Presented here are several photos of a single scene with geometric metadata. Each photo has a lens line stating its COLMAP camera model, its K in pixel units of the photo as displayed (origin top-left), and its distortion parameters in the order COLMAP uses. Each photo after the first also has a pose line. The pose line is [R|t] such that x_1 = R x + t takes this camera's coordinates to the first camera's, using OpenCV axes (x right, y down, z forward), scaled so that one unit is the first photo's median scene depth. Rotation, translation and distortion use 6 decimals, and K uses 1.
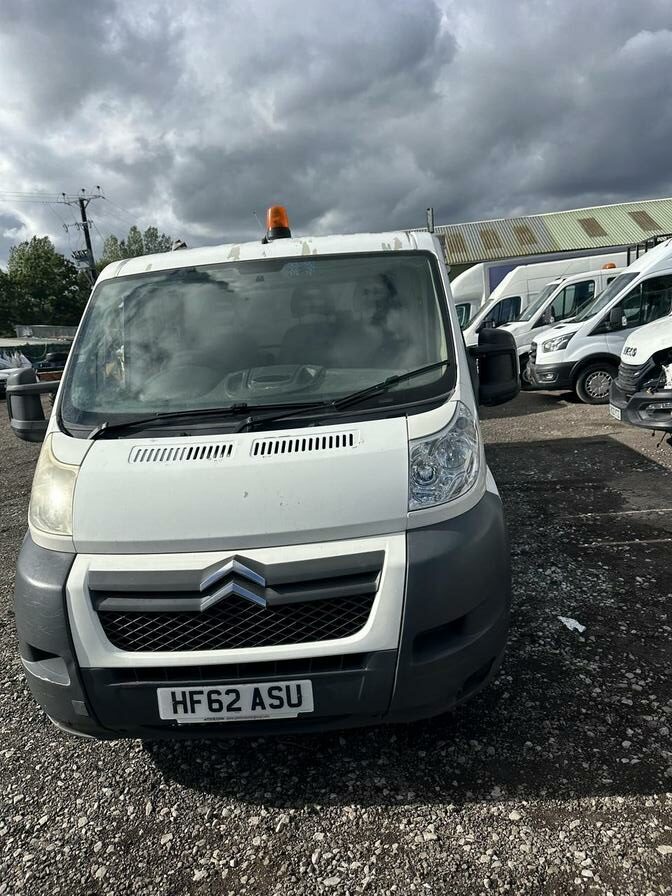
lens RADIAL K [[631.7, 0, 336.0], [0, 631.7, 448.0], [0, 0, 1]] dist [-0.004840, 0.004848]
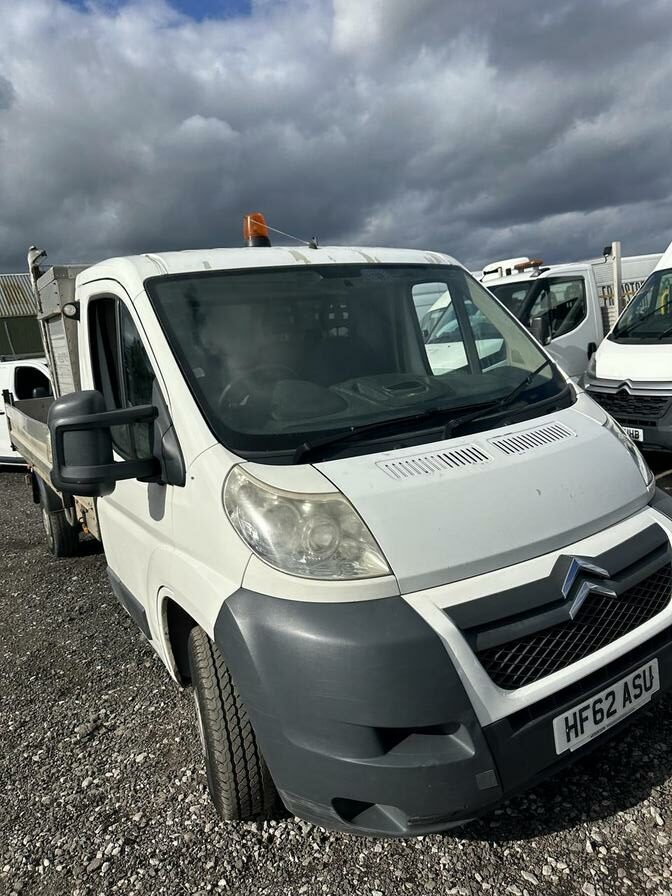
lens RADIAL K [[631.7, 0, 336.0], [0, 631.7, 448.0], [0, 0, 1]] dist [-0.004840, 0.004848]
pose [[0.813729, -0.087294, 0.574651, -0.992371], [0.134638, 0.990077, -0.040252, 0.005489], [-0.565435, 0.110124, 0.817408, 0.418050]]
